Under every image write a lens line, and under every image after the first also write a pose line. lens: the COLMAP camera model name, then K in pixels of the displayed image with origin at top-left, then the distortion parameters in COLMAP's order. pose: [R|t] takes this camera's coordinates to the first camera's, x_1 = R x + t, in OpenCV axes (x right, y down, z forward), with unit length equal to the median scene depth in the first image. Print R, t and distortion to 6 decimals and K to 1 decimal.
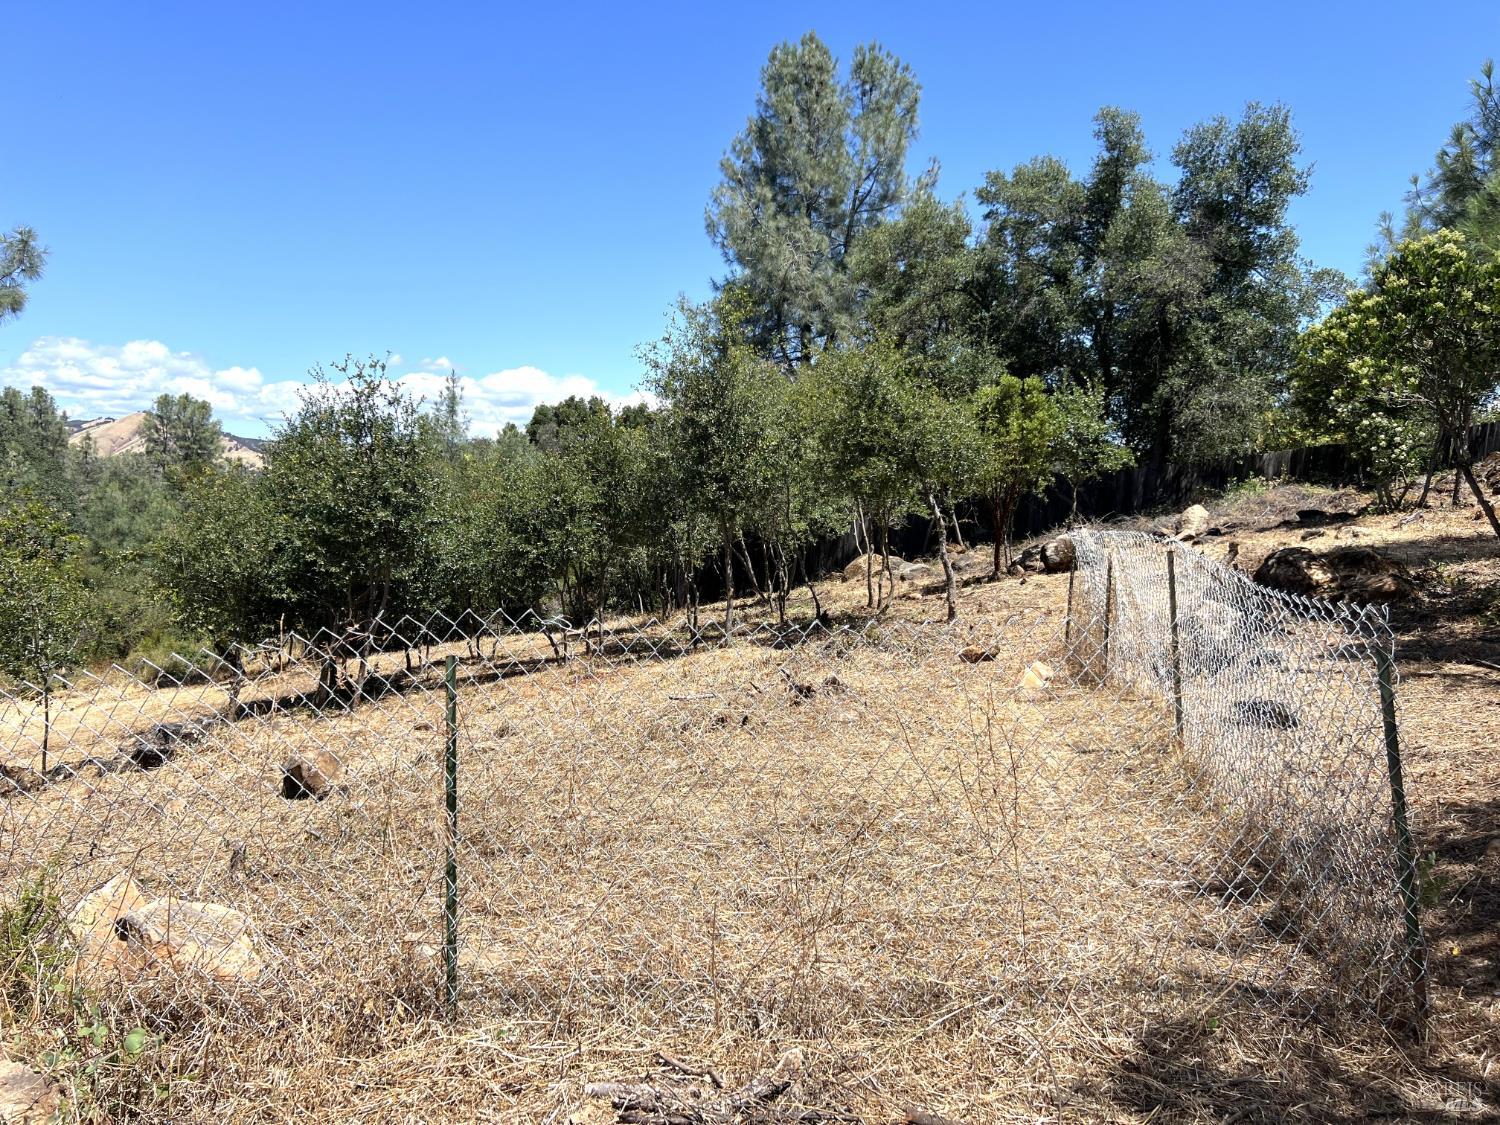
lens RADIAL K [[1220.1, 0, 750.0], [0, 1220.1, 562.5], [0, 0, 1]] dist [0.091475, -0.124398]
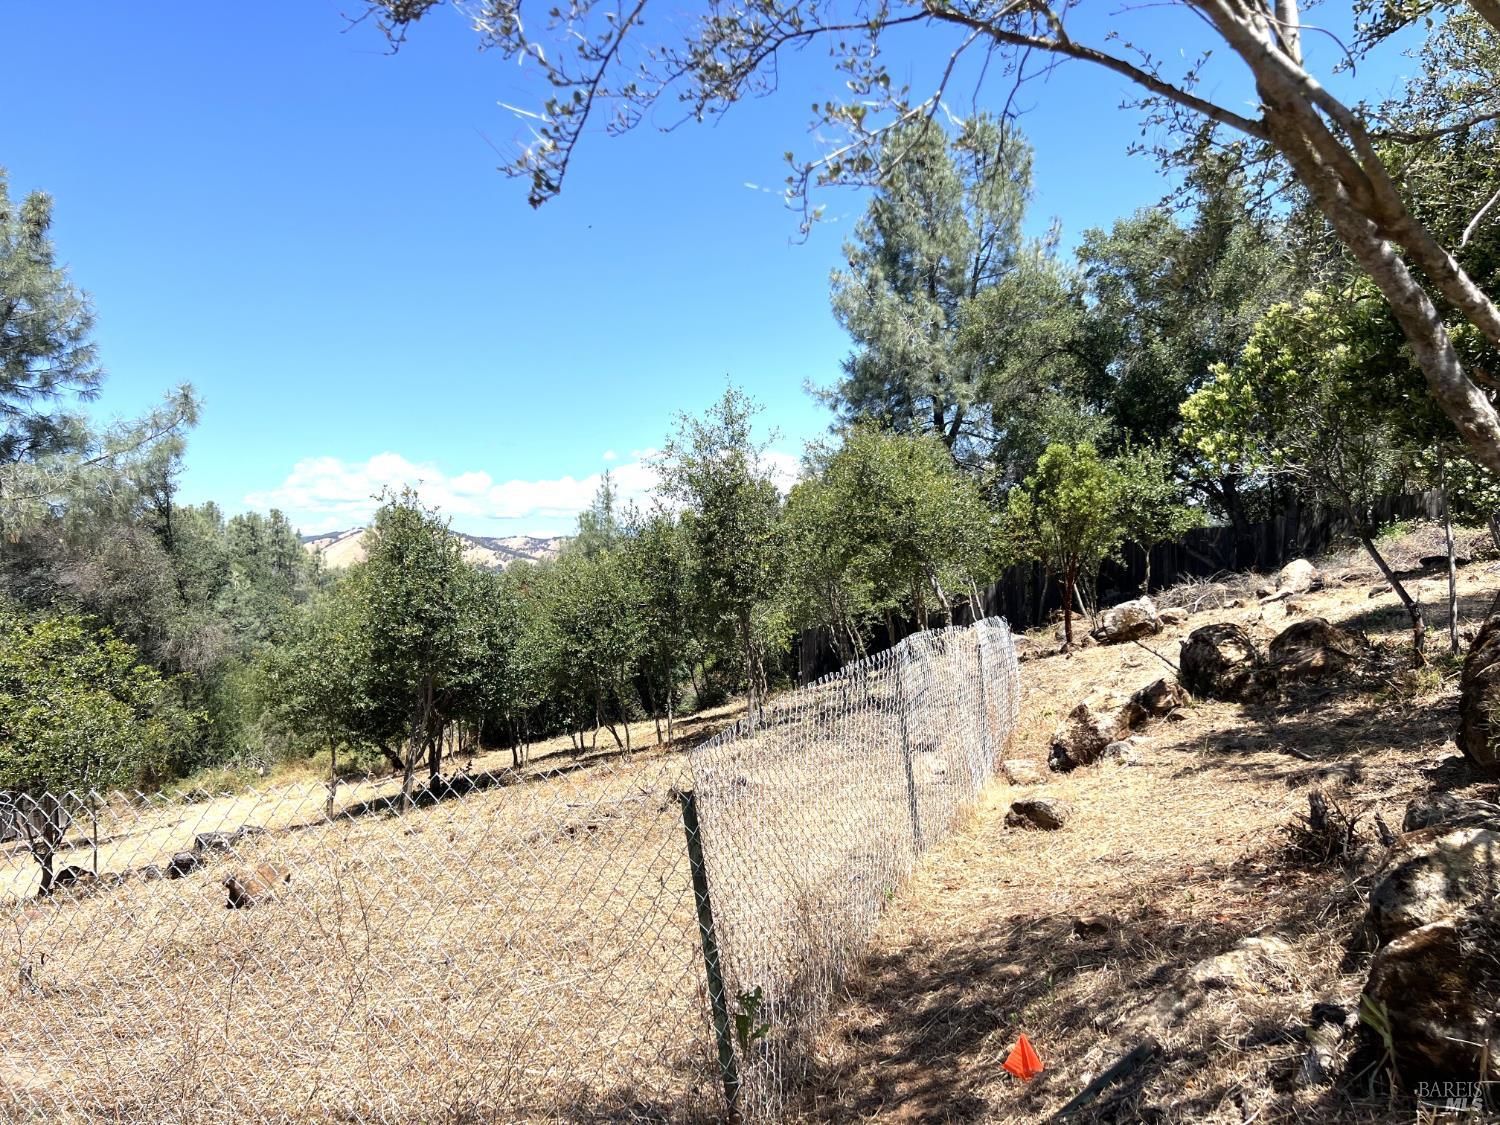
lens RADIAL K [[1226.3, 0, 750.0], [0, 1226.3, 562.5], [0, 0, 1]] dist [0.089074, -0.002390]
pose [[0.979225, -0.065232, -0.191997, 0.104020], [0.054657, 0.996709, -0.059872, -0.008227], [0.195270, 0.048134, 0.979568, -0.008530]]
